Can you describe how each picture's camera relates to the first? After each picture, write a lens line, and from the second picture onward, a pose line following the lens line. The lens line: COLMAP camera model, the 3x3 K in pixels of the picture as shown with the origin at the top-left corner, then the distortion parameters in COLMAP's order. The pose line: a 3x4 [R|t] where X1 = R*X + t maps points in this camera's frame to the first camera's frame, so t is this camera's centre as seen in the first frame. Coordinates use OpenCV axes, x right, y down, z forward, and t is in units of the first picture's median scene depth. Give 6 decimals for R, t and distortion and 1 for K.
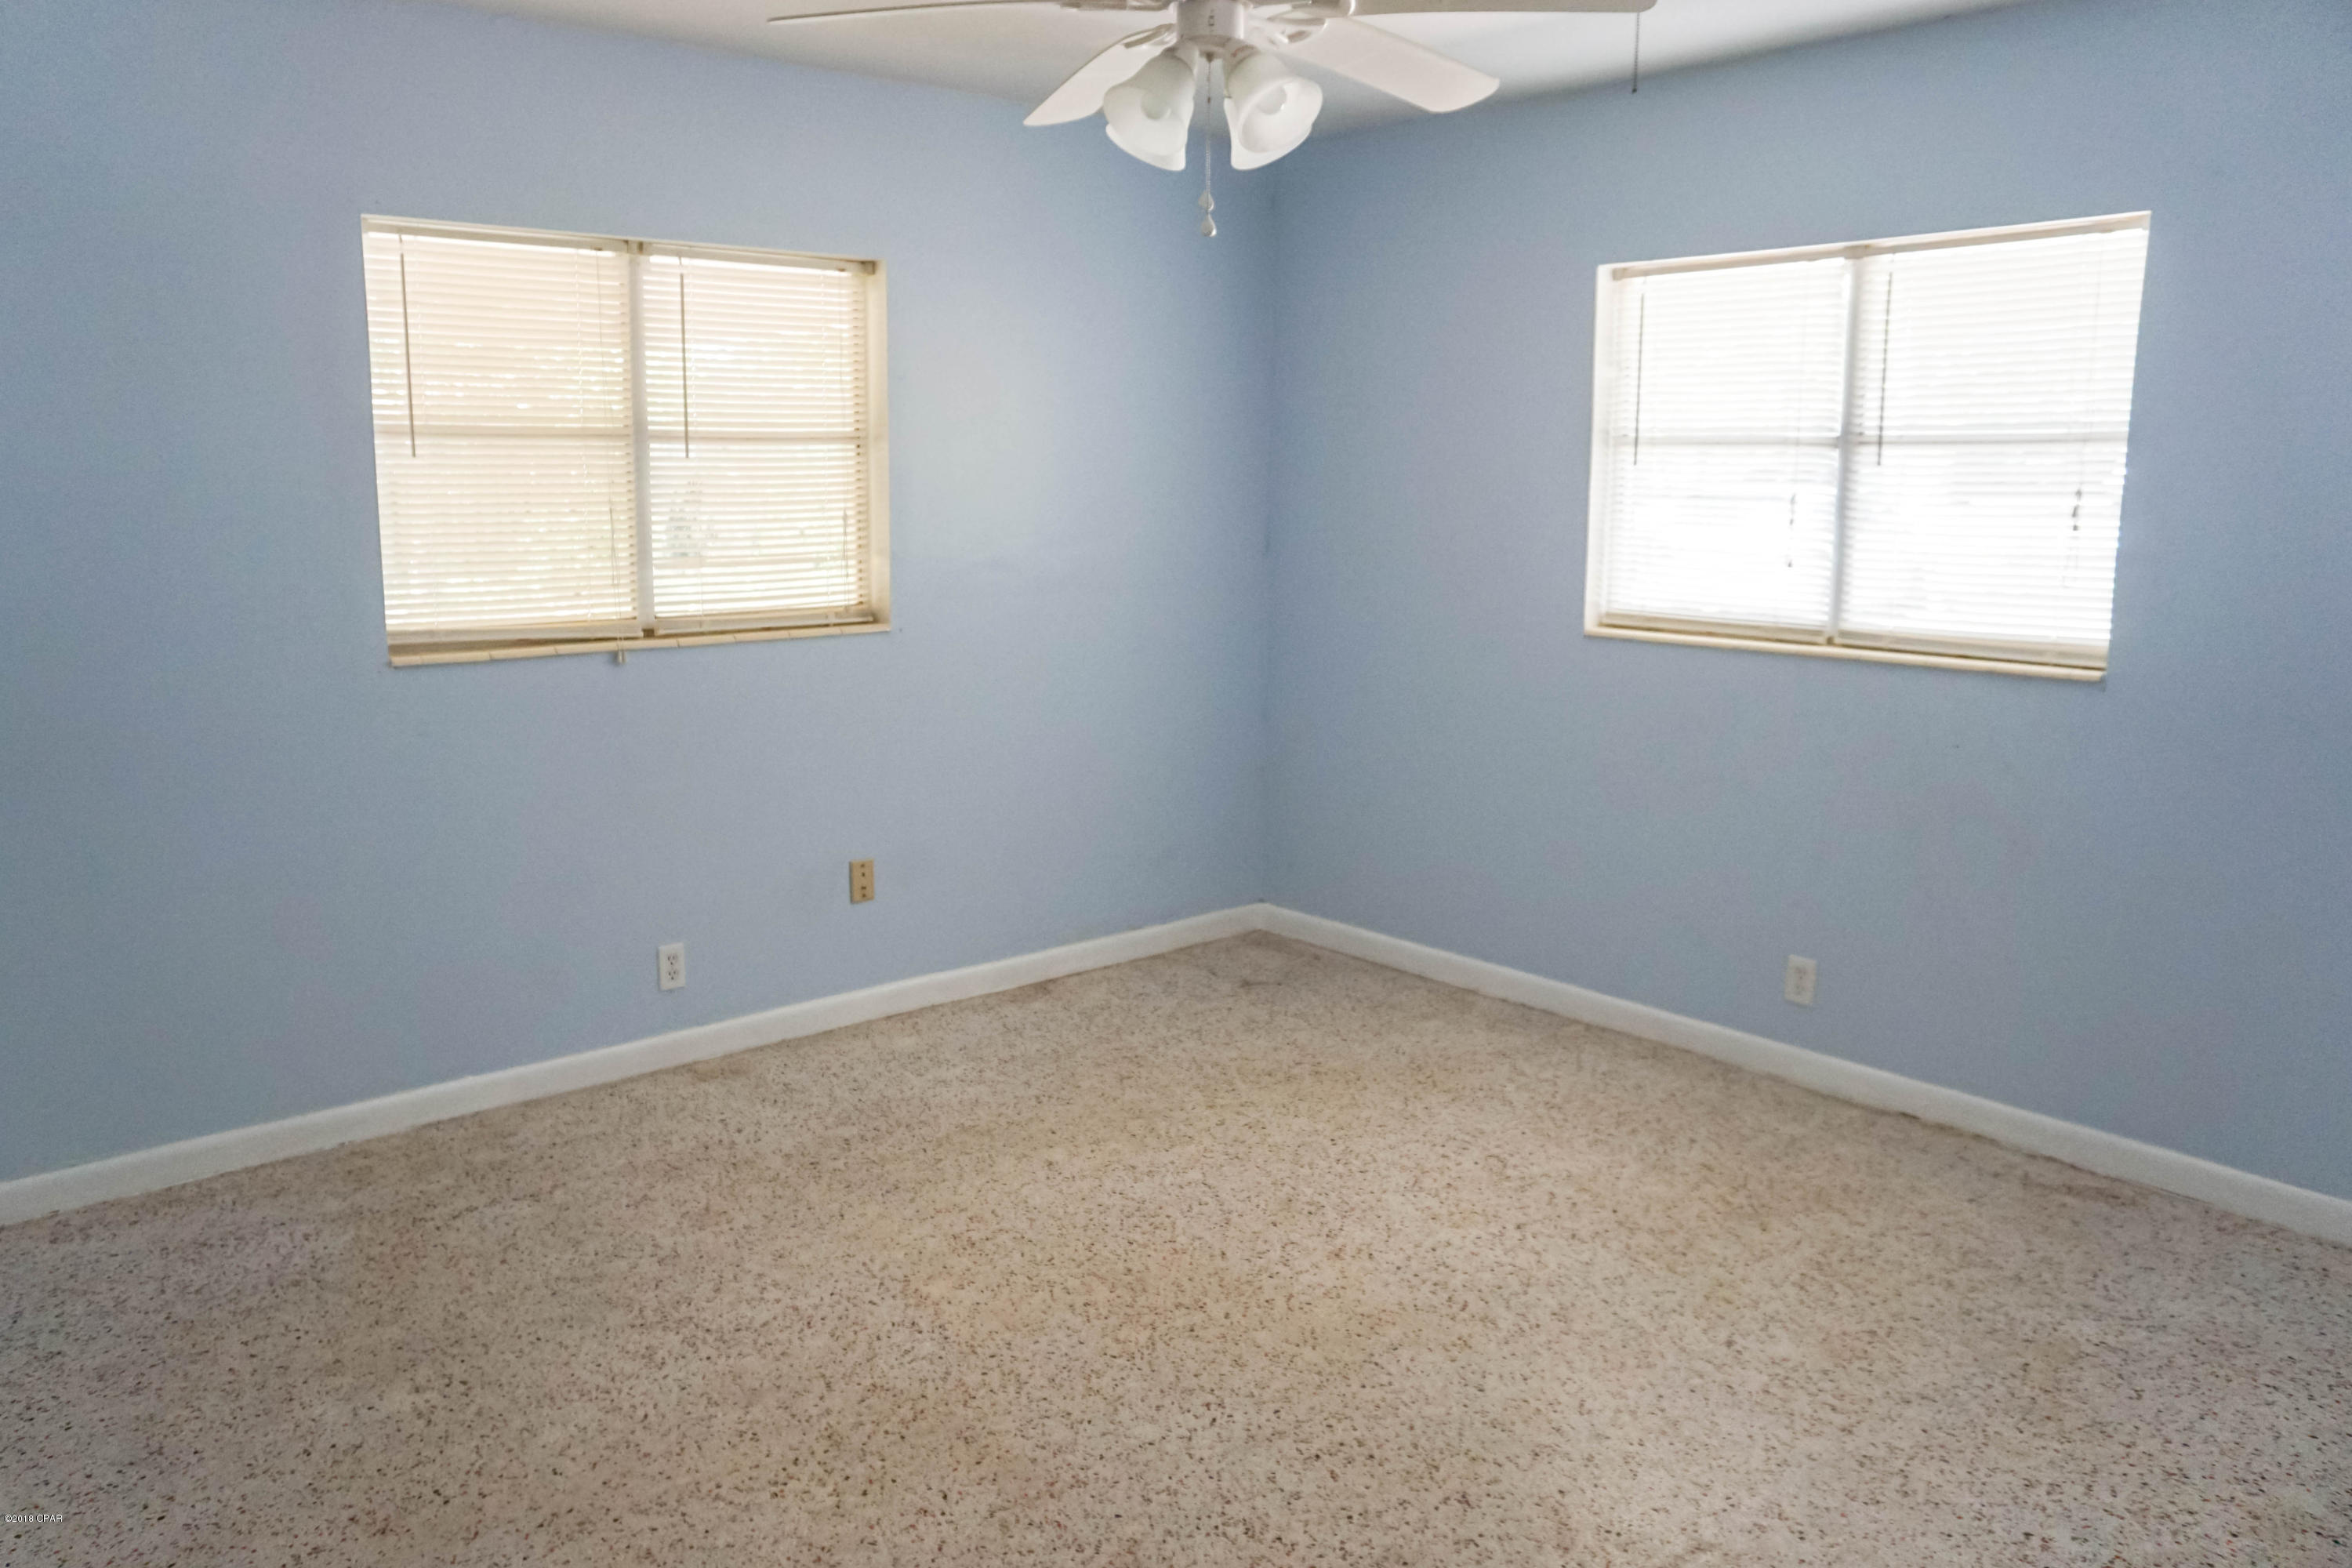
lens RADIAL K [[1628.5, 0, 1172.6], [0, 1628.5, 767.8], [0, 0, 1]] dist [-0.040789, 0.025934]
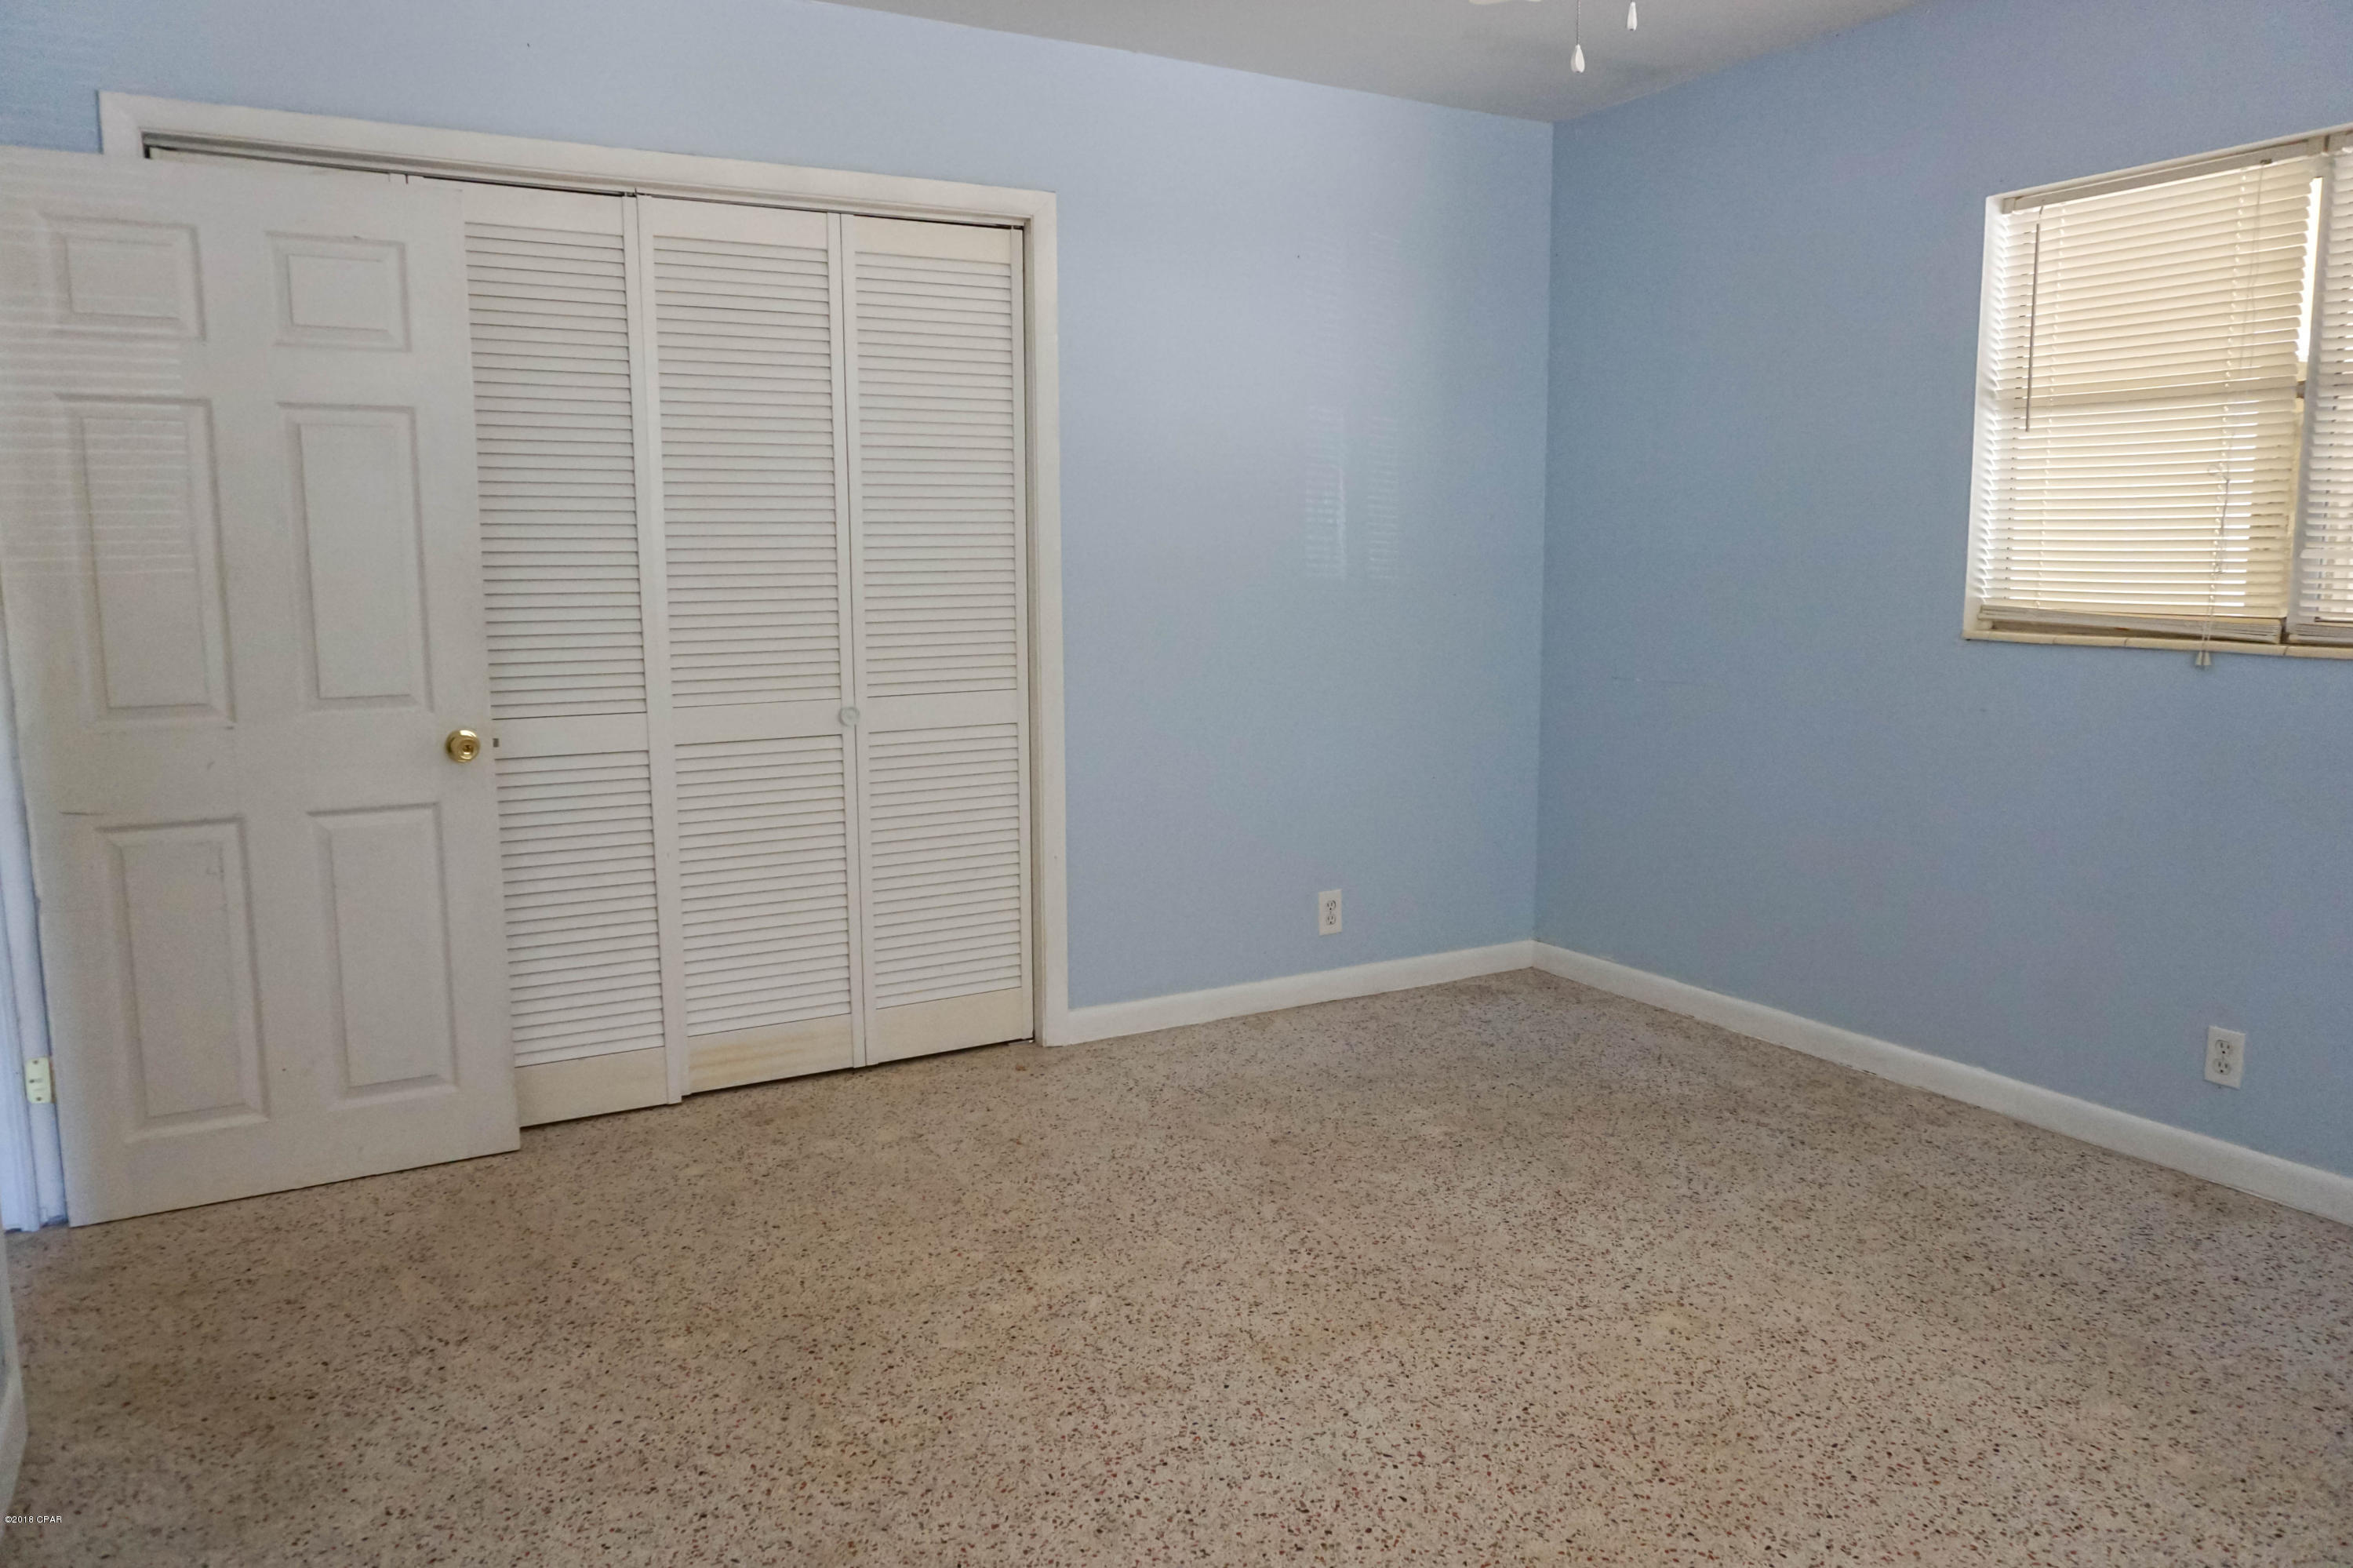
lens RADIAL K [[1629.2, 0, 1173.5], [0, 1629.2, 790.5], [0, 0, 1]] dist [-0.040789, 0.025934]
pose [[-0.179493, 0.138877, -0.973907, 0.670629], [-0.175550, 0.969574, 0.170613, -0.060341], [0.967969, 0.201594, -0.149651, 0.744766]]
